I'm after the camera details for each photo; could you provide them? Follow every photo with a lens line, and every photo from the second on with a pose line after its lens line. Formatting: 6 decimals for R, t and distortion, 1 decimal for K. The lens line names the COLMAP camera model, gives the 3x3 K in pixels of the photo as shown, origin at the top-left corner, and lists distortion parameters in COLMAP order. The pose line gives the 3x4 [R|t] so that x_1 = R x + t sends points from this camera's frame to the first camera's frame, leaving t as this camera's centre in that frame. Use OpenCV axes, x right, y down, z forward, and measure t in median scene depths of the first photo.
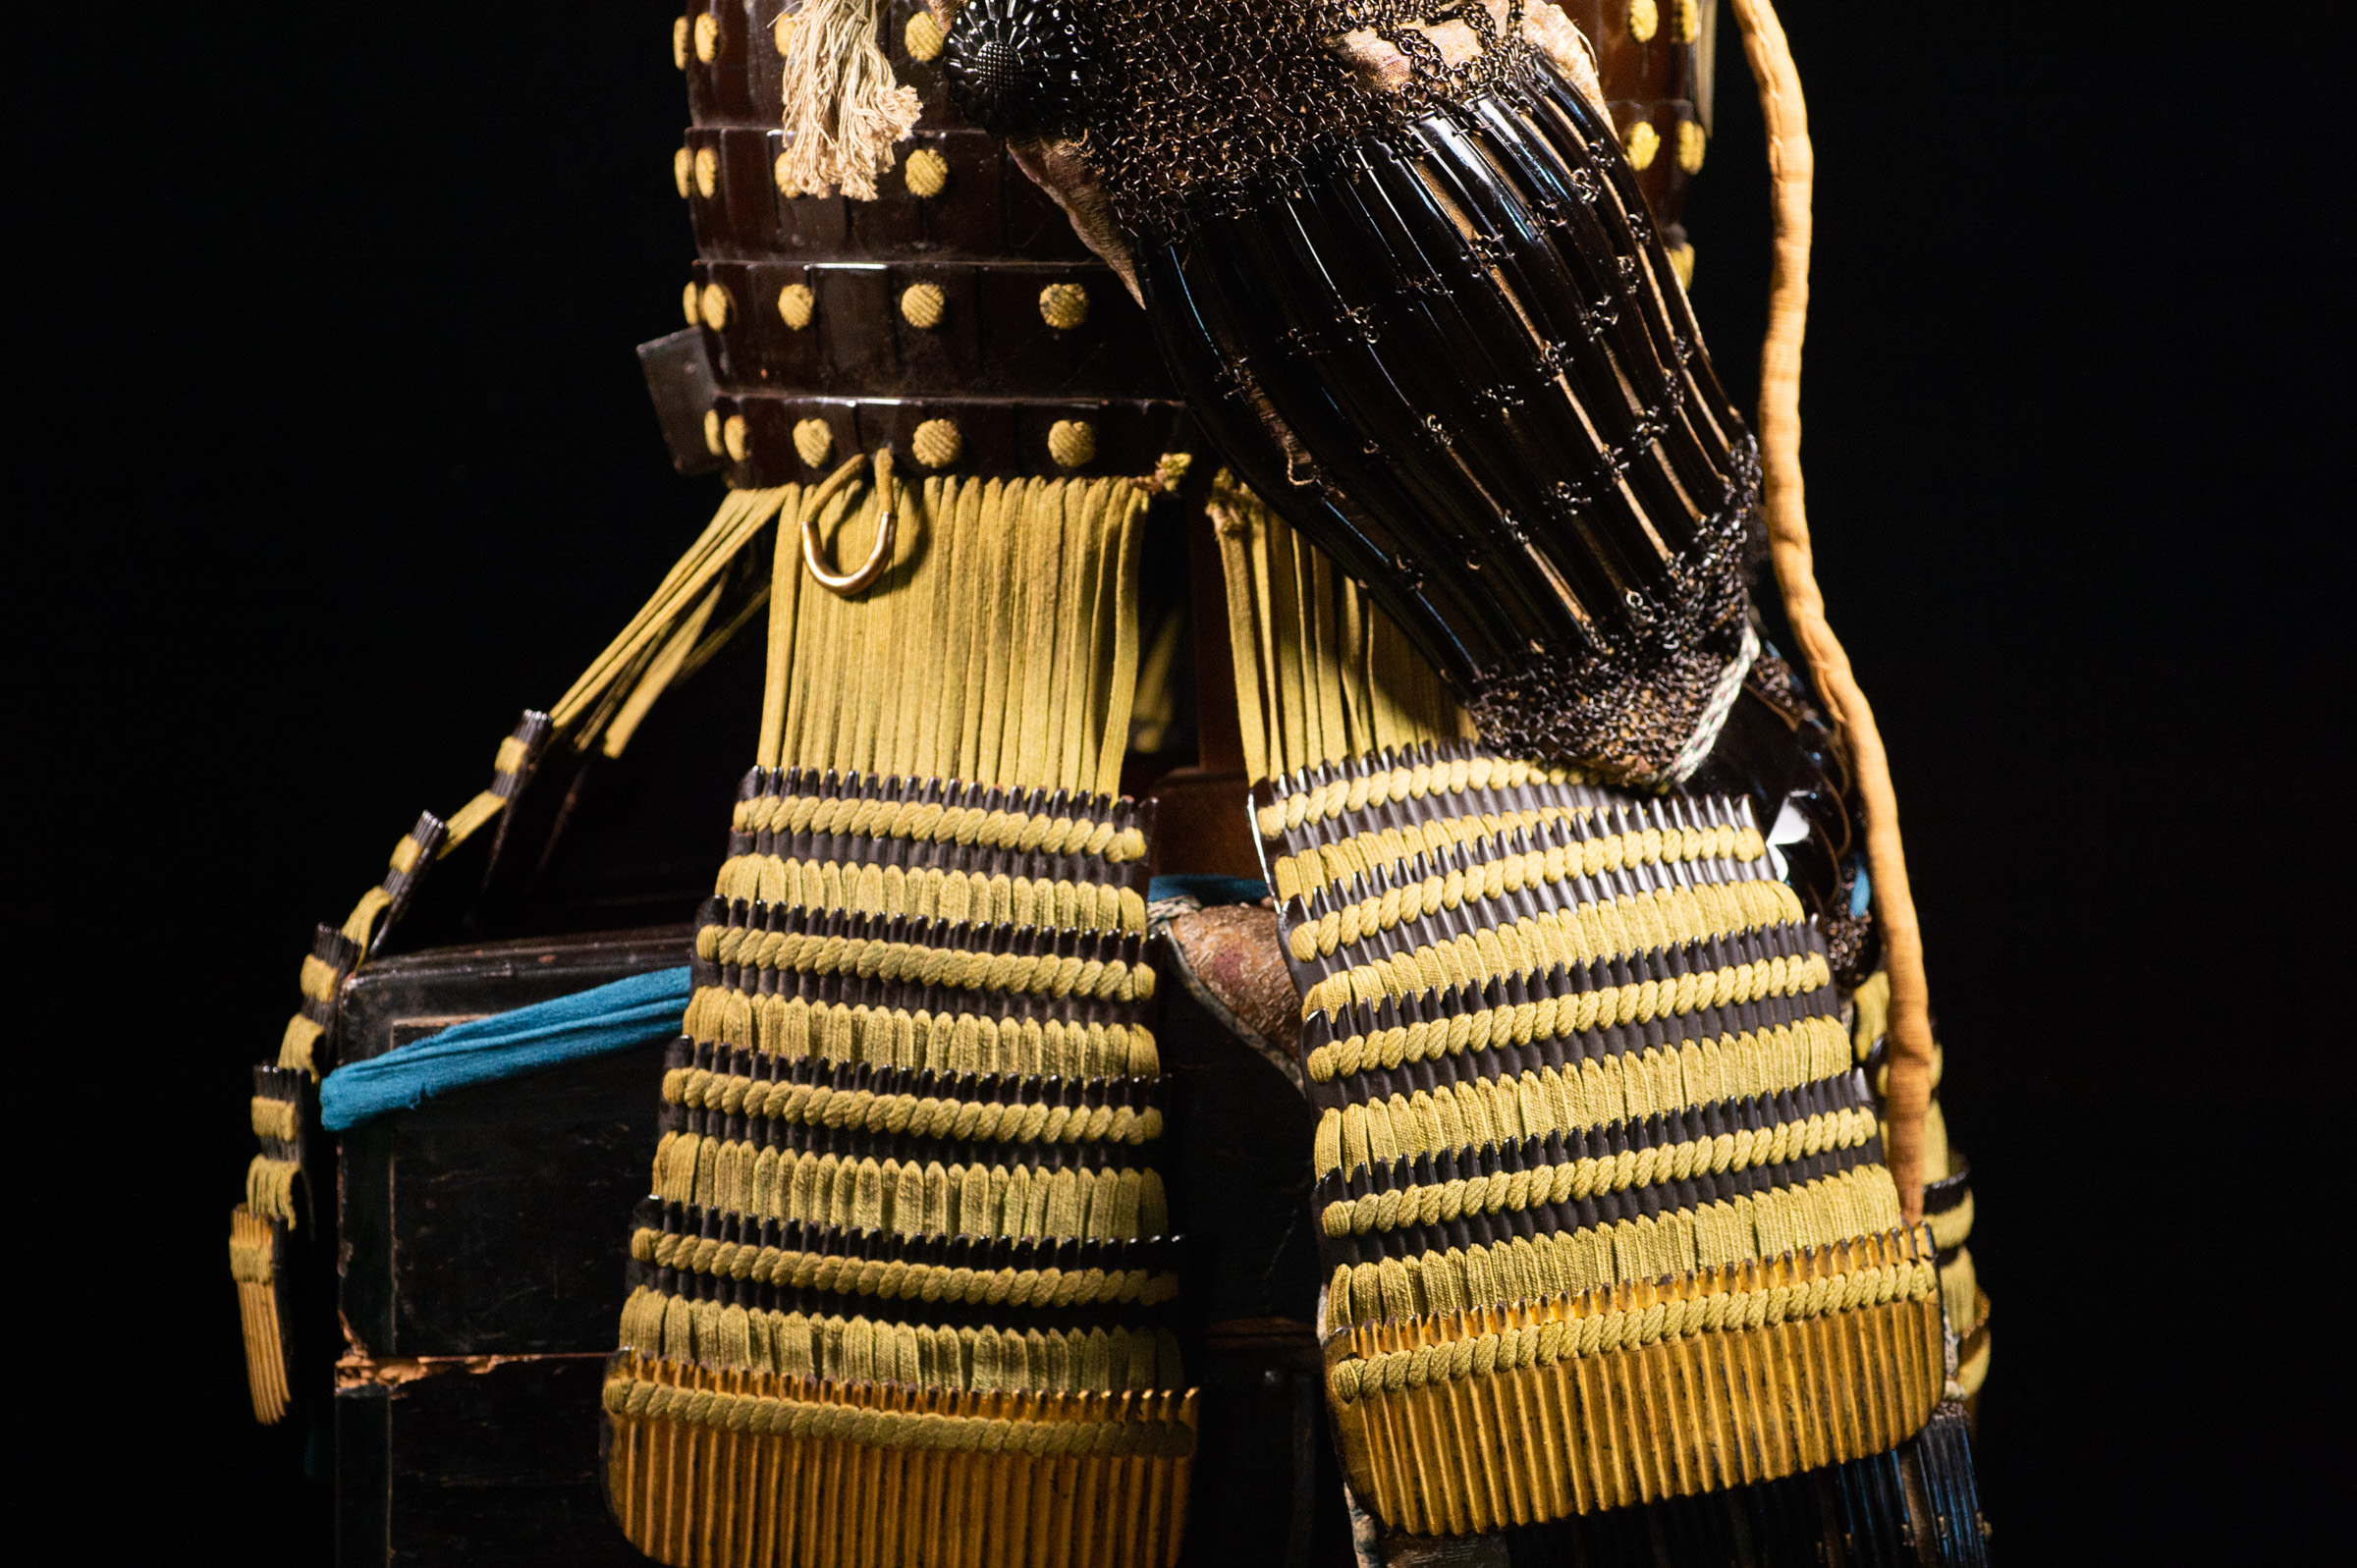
lens RADIAL K [[7375.0, 0, 1159.7], [0, 7375.0, 765.3], [0, 0, 1]] dist [0.320133, 1.172269]
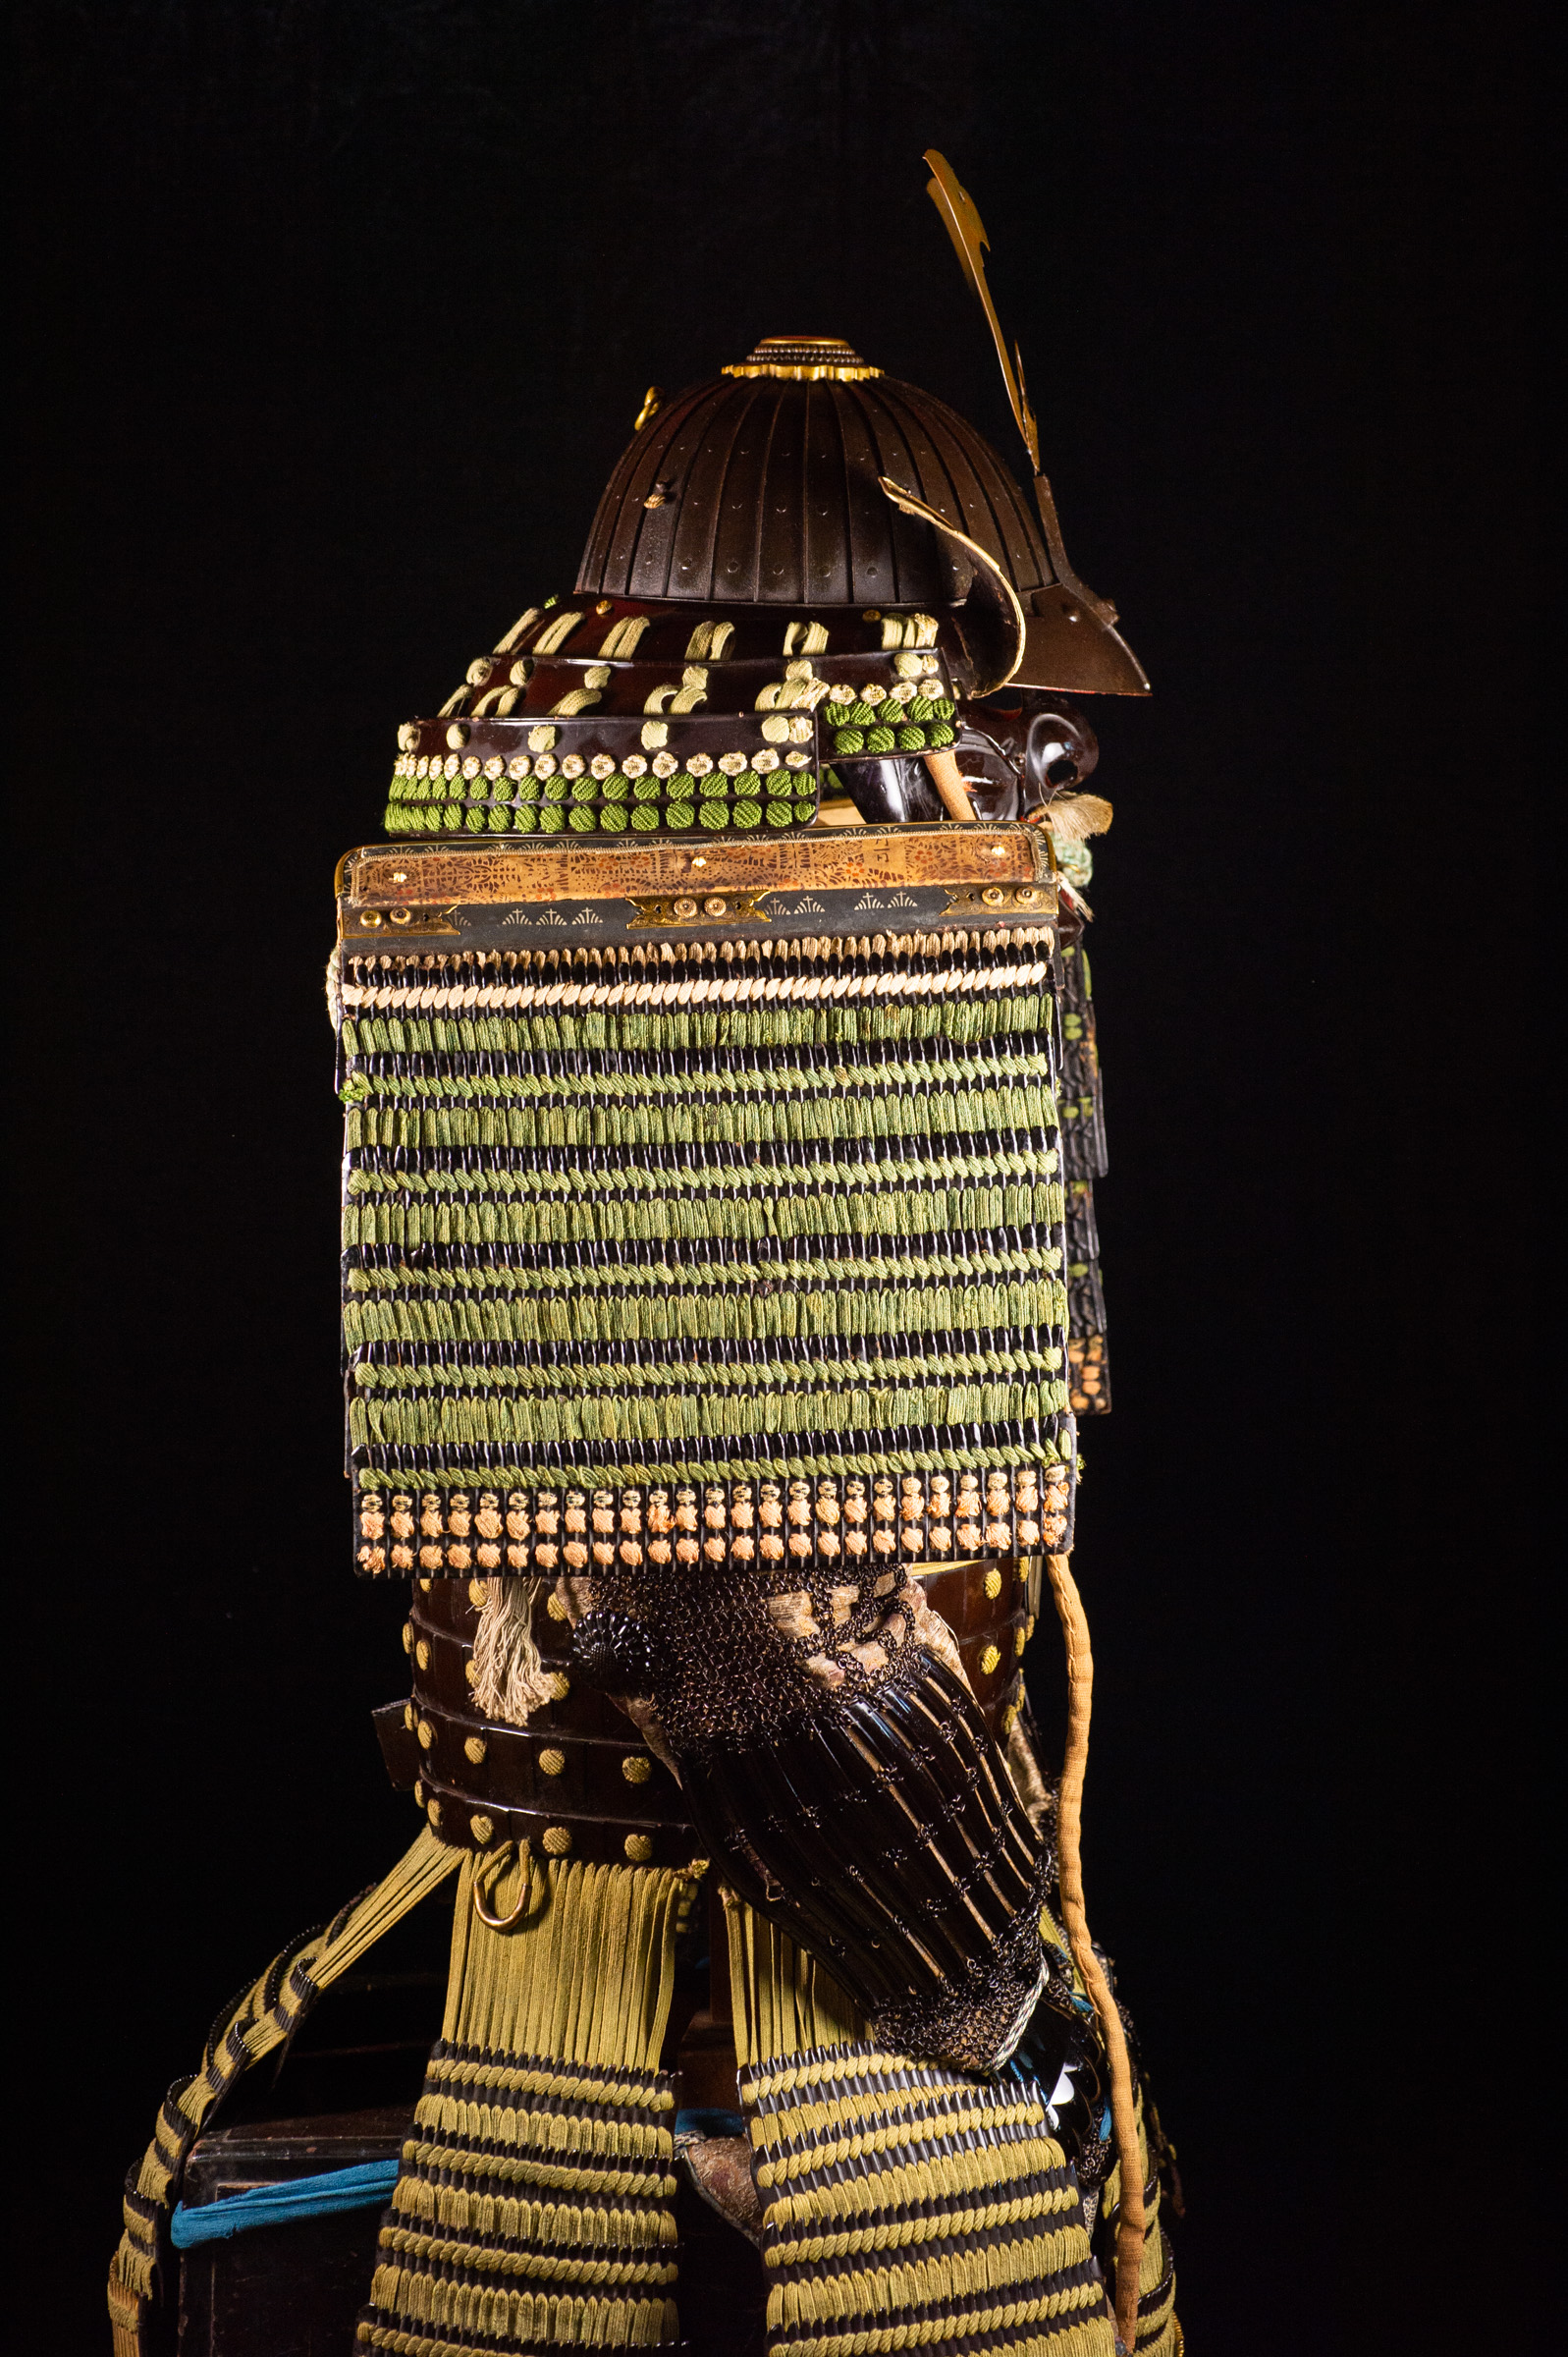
lens RADIAL K [[7375.0, 0, 779.2], [0, 7375.0, 1174.8], [0, 0, 1]] dist [0.320133, 1.172269]
pose [[0.999386, 0.034004, 0.008502, 0.000463], [-0.034381, 0.998207, 0.048993, -0.281429], [-0.006821, -0.049255, 0.998763, -0.664233]]
